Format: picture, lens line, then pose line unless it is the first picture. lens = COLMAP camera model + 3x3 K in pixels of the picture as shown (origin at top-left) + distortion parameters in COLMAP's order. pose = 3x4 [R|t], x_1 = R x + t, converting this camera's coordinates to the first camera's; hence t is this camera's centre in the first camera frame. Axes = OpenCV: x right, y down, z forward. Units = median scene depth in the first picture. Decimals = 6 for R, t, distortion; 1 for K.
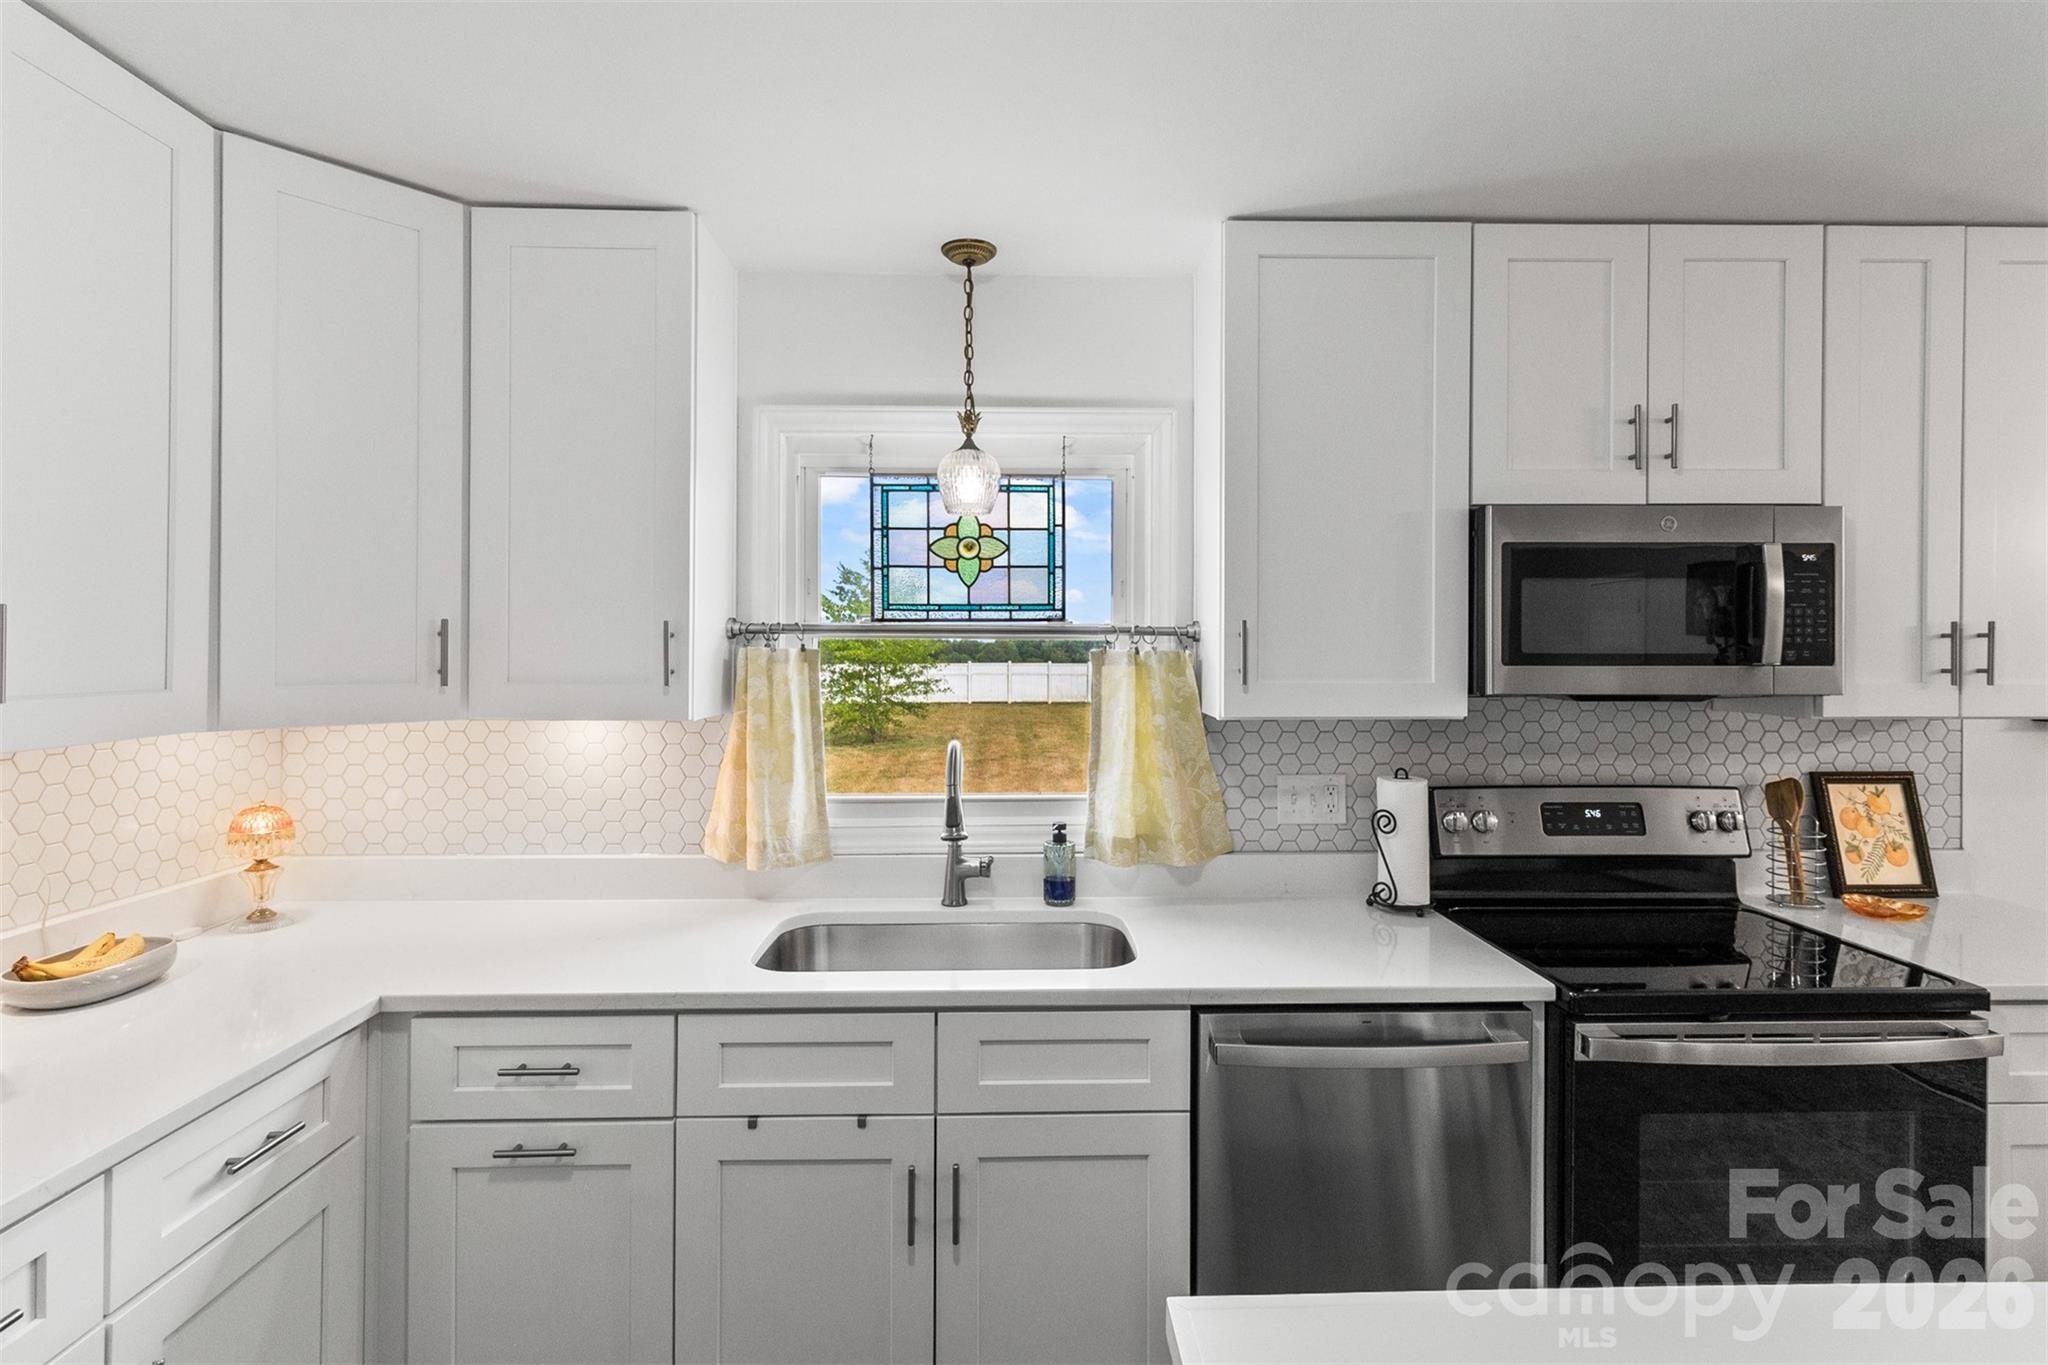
lens RADIAL K [[954.6, 0, 1037.2], [0, 954.6, 647.3], [0, 0, 1]] dist [0.005381, 0.000277]
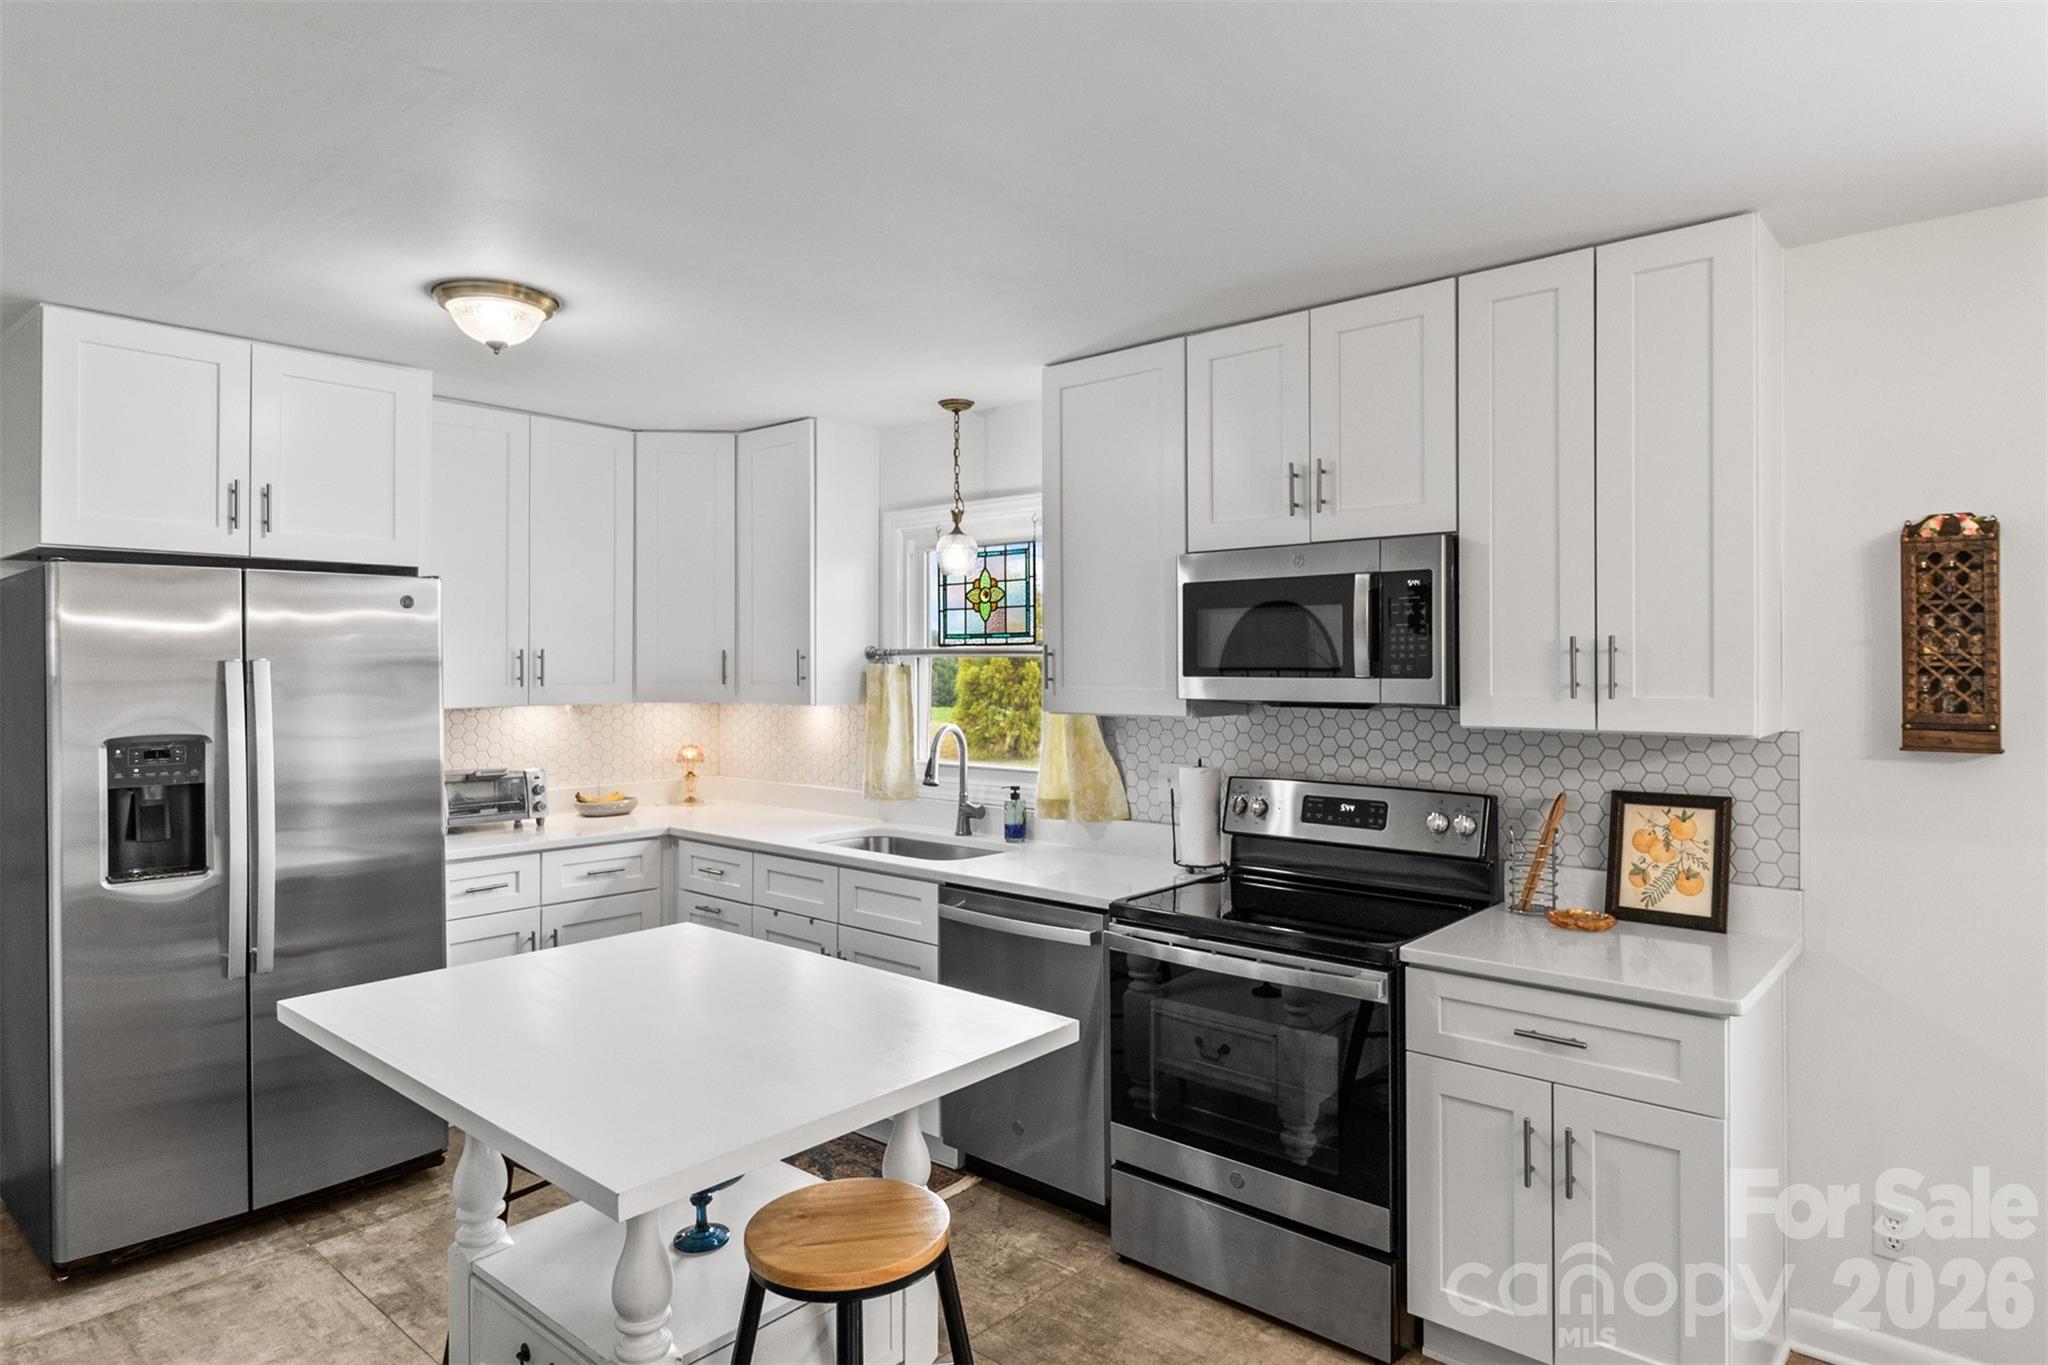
lens RADIAL K [[1192.5, 0, 1033.8], [0, 1192.5, 664.0], [0, 0, 1]] dist [0.005590, -0.004899]
pose [[0.733666, -0.001839, -0.679508, 1.273132], [0.003140, 0.999995, 0.000683, -0.000153], [0.679503, -0.002635, 0.733668, -0.298655]]
